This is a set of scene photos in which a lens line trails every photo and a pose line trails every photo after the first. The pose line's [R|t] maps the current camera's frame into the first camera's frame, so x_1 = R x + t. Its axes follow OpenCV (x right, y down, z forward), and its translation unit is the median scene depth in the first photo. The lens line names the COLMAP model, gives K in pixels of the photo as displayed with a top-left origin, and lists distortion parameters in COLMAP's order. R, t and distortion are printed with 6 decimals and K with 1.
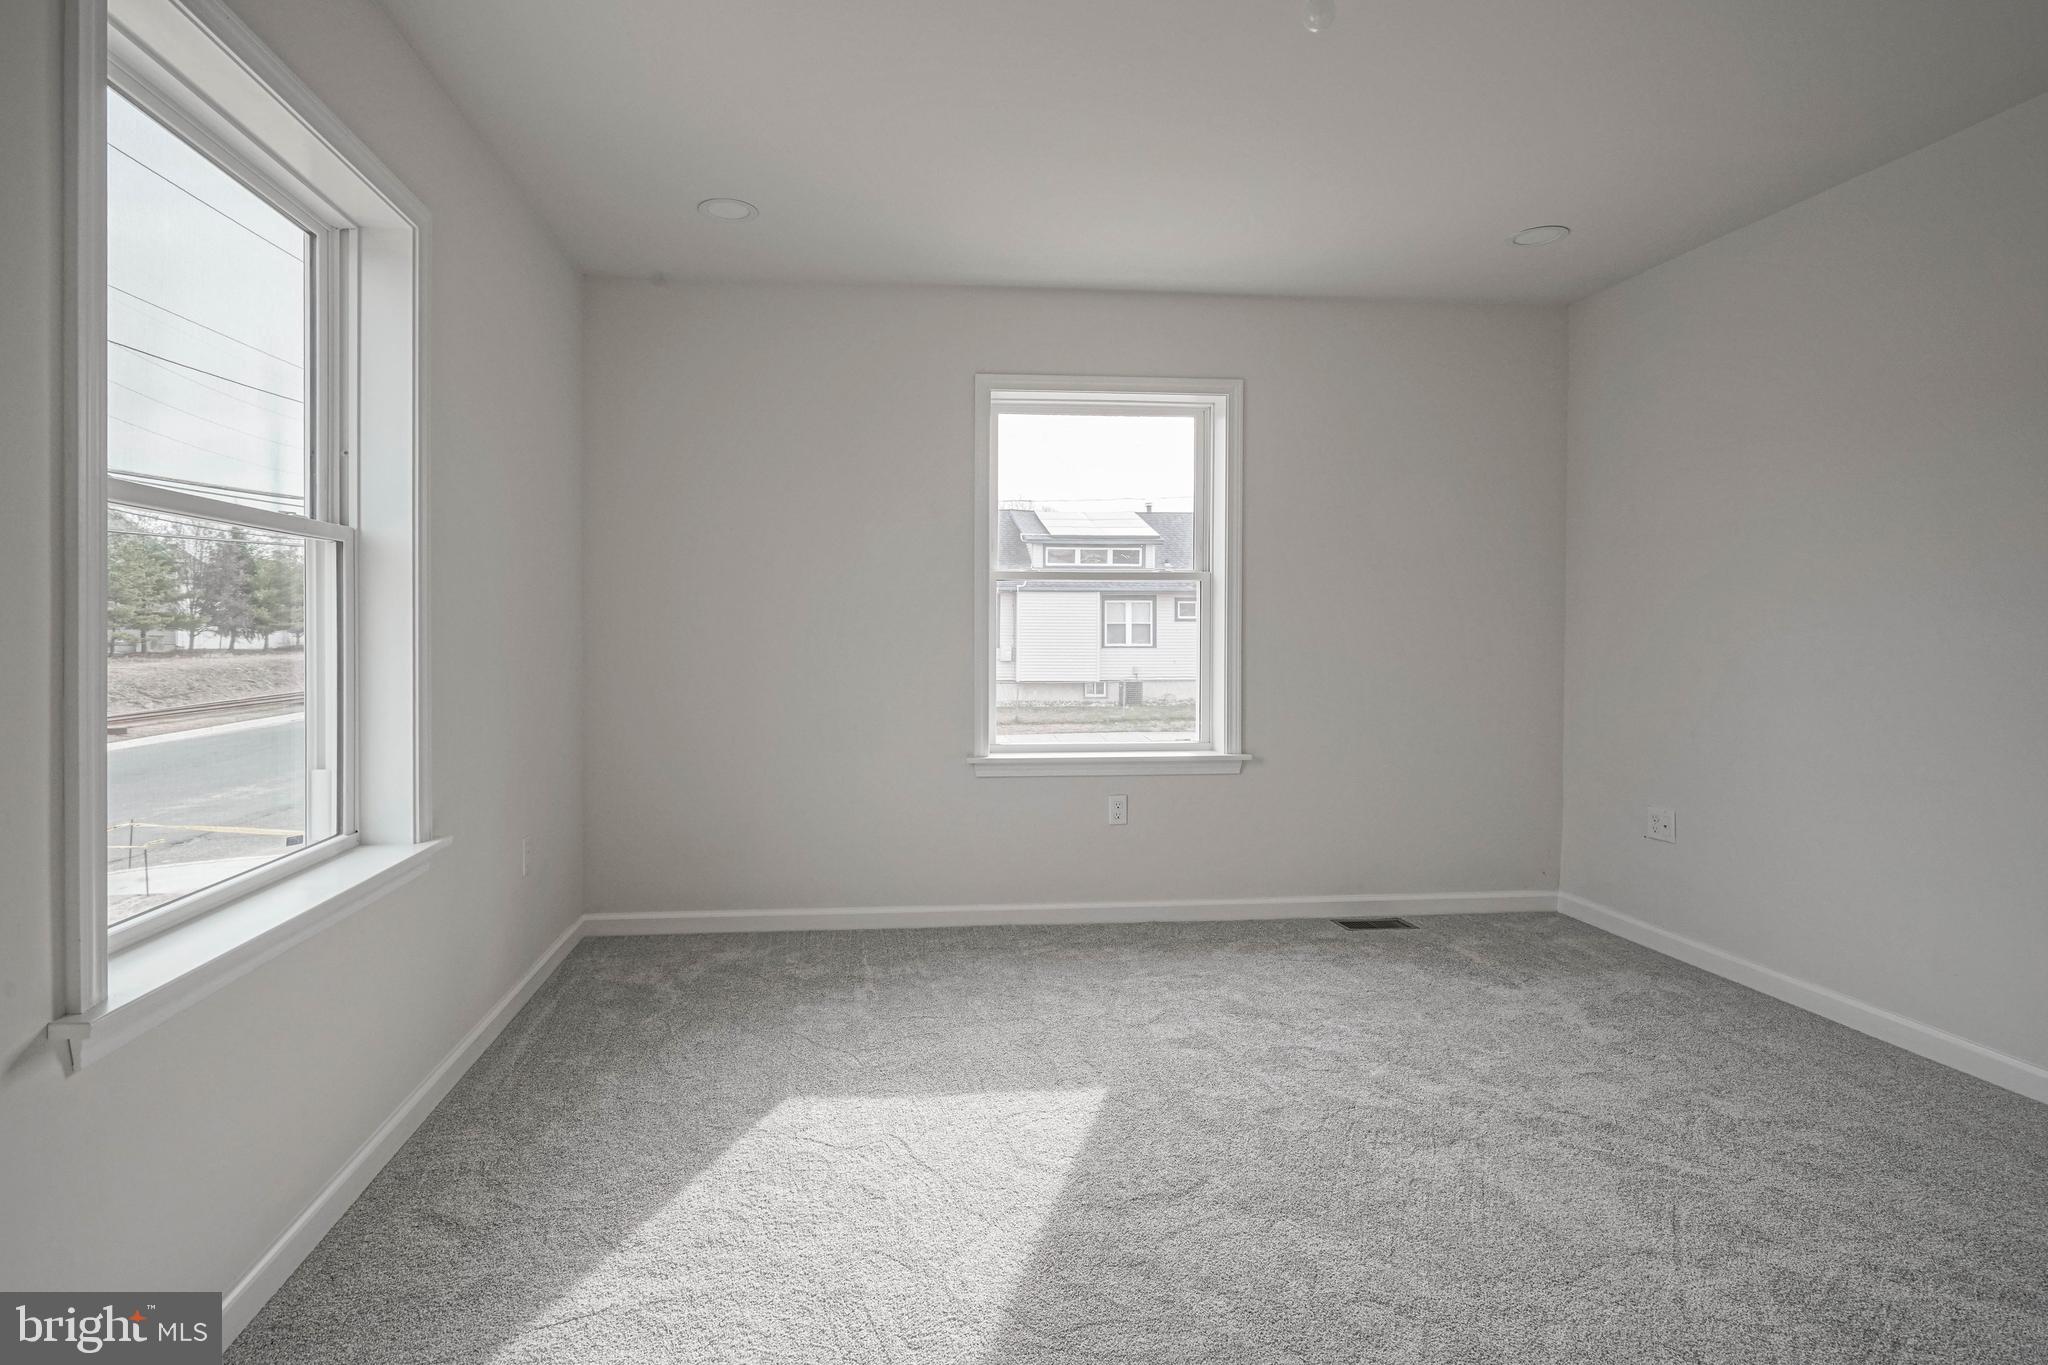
lens RADIAL K [[971.4, 0, 1019.3], [0, 971.4, 645.3], [0, 0, 1]] dist [0.000754, 0.000185]
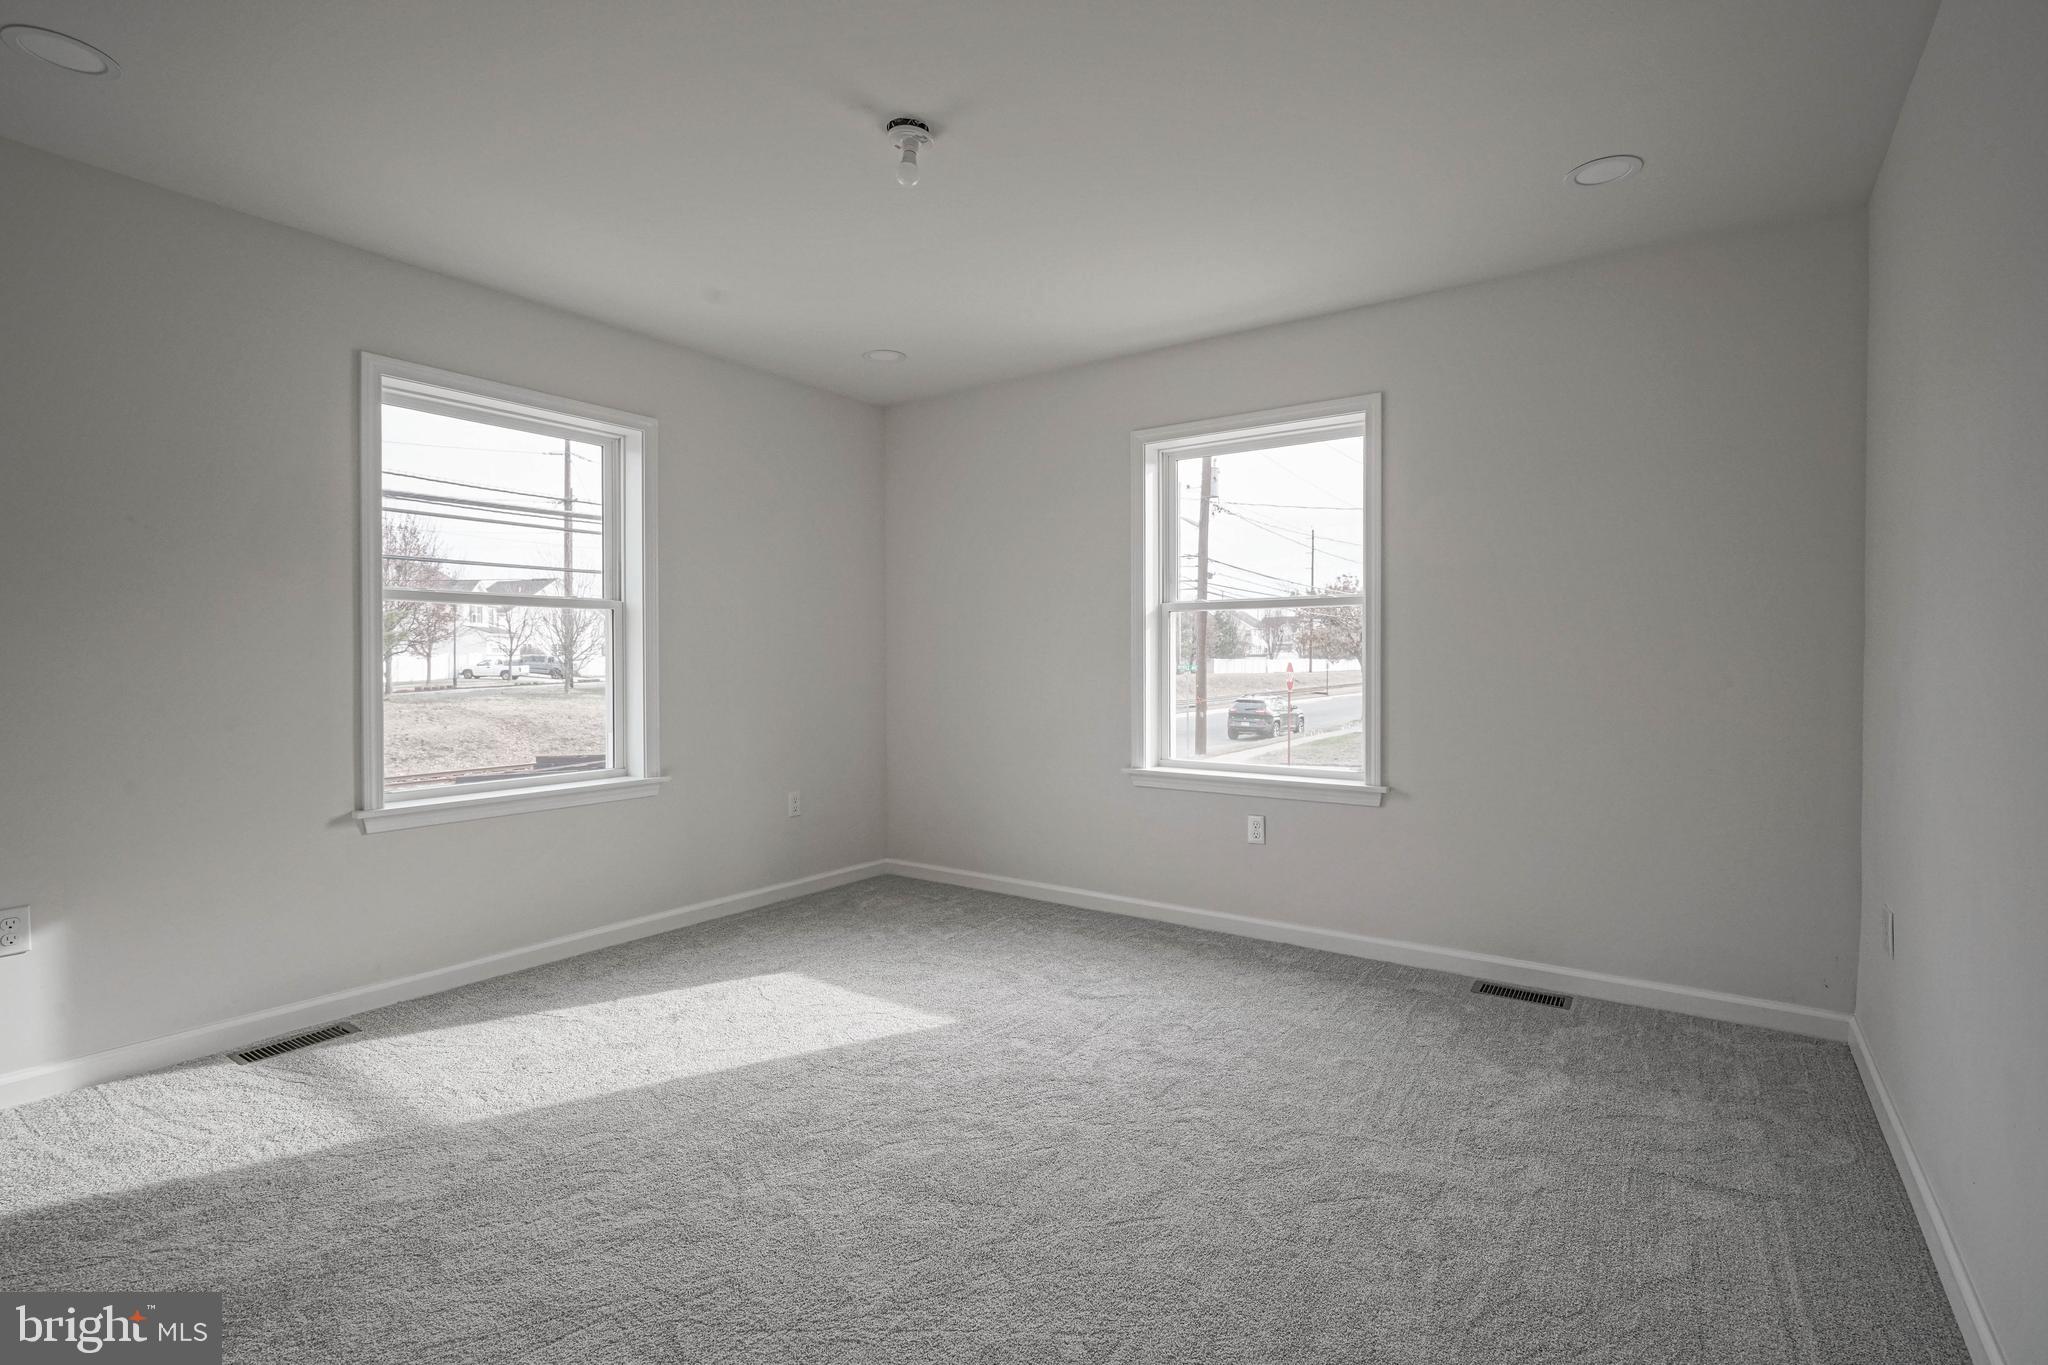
lens RADIAL K [[950.2, 0, 1025.6], [0, 950.2, 669.3], [0, 0, 1]] dist [0.001192, 0.000251]
pose [[0.765715, 0.005351, -0.643158, 0.630977], [-0.007872, 0.999968, -0.001052, 0.001567], [0.643132, 0.005869, 0.765733, 0.072002]]
